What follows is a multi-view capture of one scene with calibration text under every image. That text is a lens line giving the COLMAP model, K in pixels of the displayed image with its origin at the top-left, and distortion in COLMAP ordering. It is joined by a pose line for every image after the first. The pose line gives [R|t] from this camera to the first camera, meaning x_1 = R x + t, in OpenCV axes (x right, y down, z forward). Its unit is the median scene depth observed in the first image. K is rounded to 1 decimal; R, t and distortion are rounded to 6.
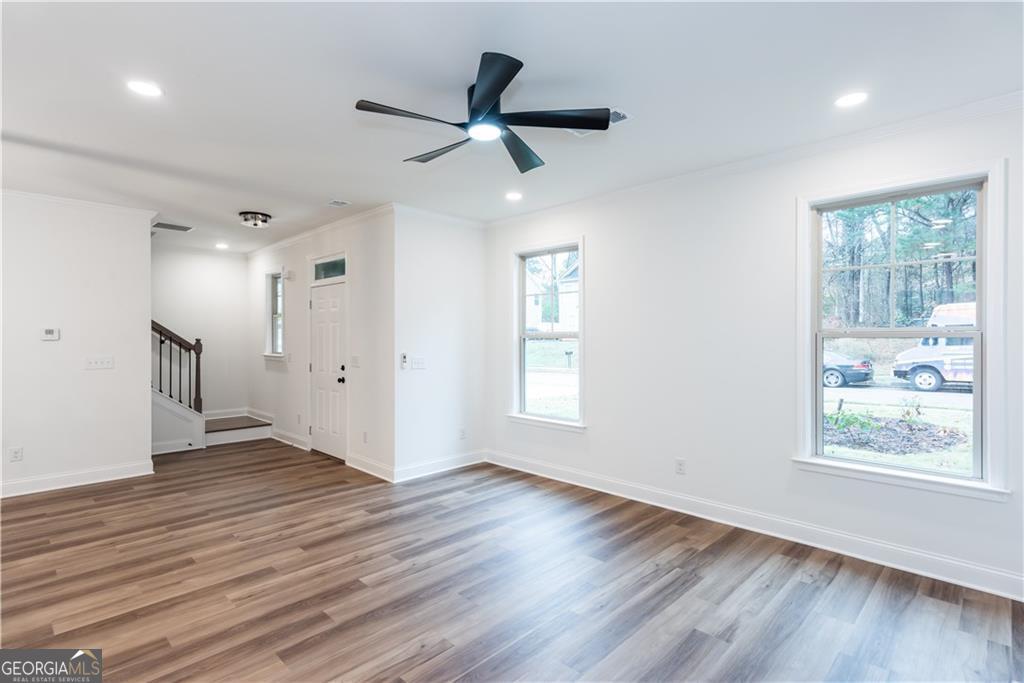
lens RADIAL K [[499.9, 0, 506.9], [0, 499.9, 340.9], [0, 0, 1]] dist [0.011144, 0.011422]
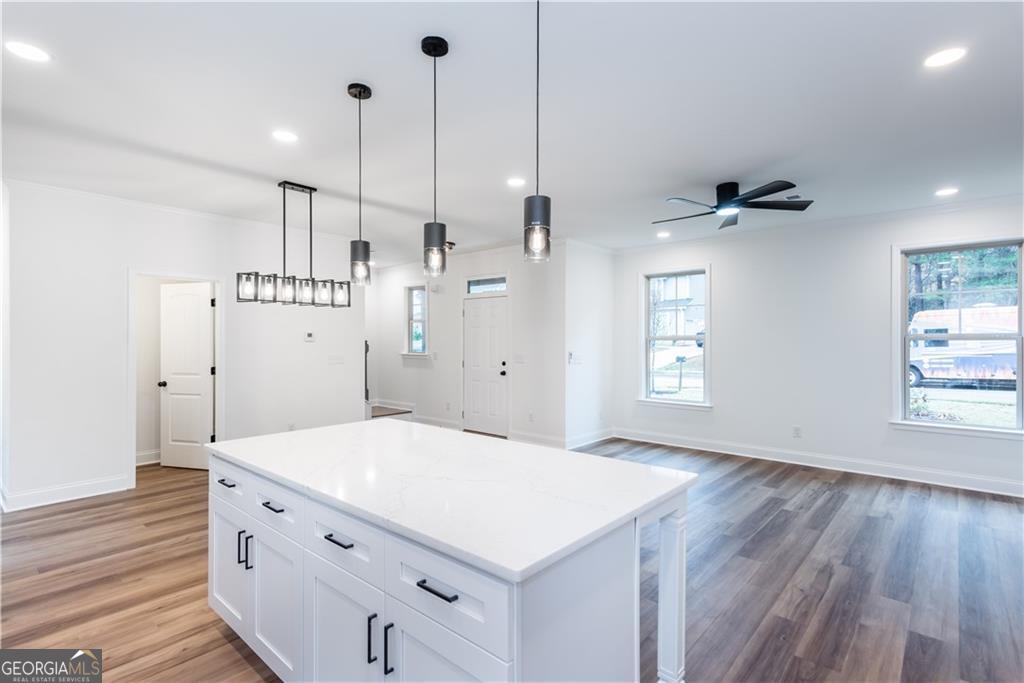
lens RADIAL K [[499.9, 0, 506.9], [0, 499.9, 340.9], [0, 0, 1]] dist [0.011144, 0.011422]
pose [[0.998544, 0.001364, 0.053924, -0.524176], [-0.001162, 0.999992, -0.003769, 0.002269], [-0.053929, 0.003701, 0.998538, -0.349531]]
